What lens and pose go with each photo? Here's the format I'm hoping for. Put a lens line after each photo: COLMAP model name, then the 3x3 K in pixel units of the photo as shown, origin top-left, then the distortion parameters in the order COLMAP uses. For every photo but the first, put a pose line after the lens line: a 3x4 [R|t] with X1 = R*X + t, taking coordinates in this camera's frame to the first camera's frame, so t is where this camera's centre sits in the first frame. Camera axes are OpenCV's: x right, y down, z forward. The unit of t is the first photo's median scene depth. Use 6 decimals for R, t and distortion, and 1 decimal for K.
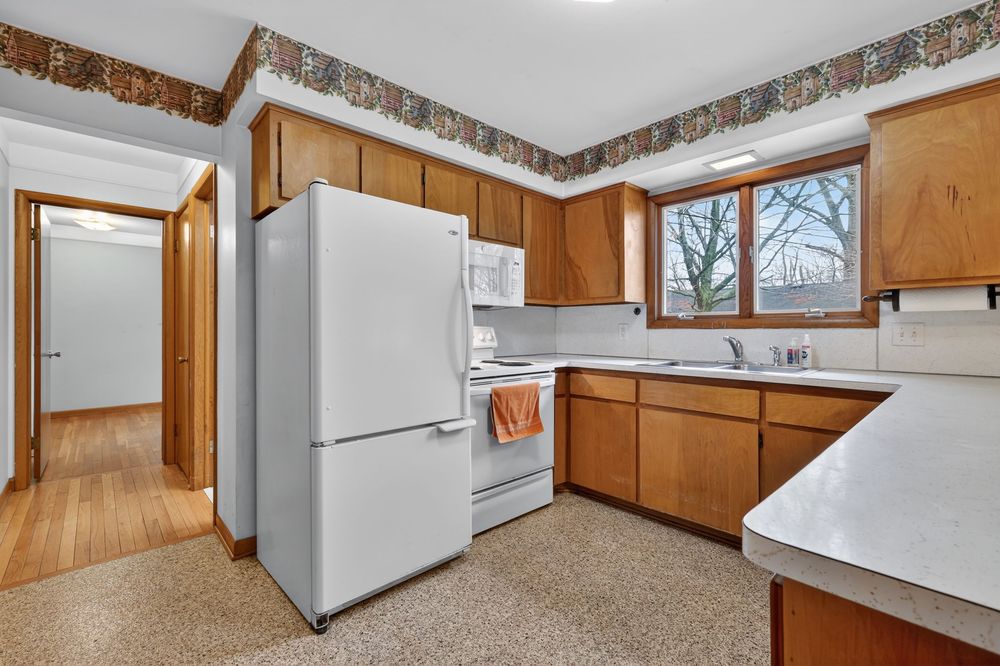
lens RADIAL K [[435.4, 0, 501.1], [0, 435.4, 330.7], [0, 0, 1]] dist [0.002640, 0.000544]
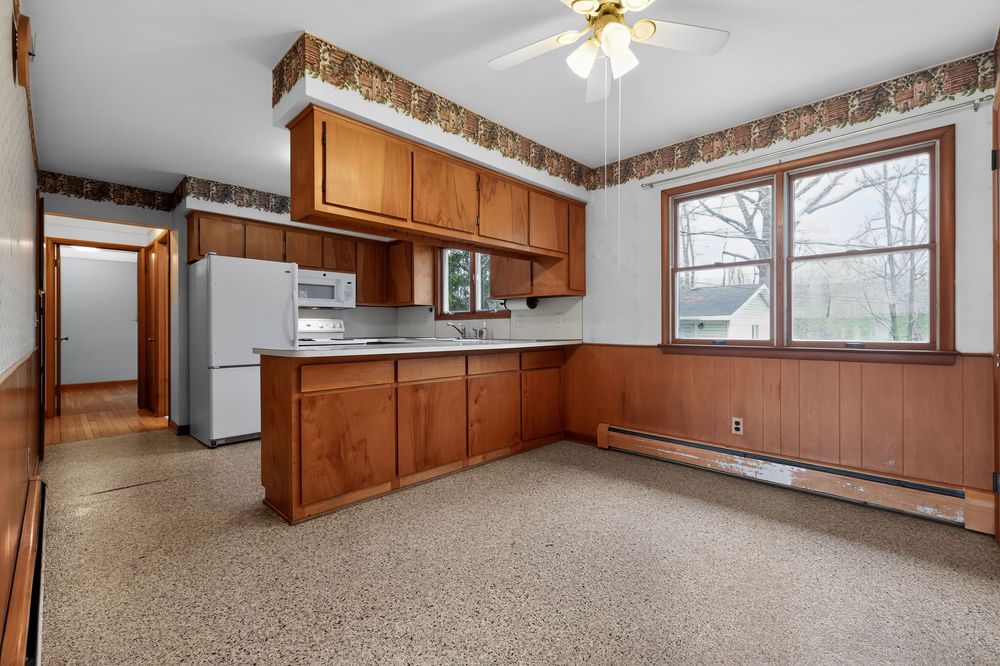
lens RADIAL K [[427.3, 0, 498.6], [0, 427.3, 329.0], [0, 0, 1]] dist [-0.000987, 0.000055]
pose [[0.998793, -0.003140, 0.049024, 0.569447], [0.003137, 0.999995, 0.000136, 0.033914], [-0.049025, 0.000018, 0.998798, -0.767011]]
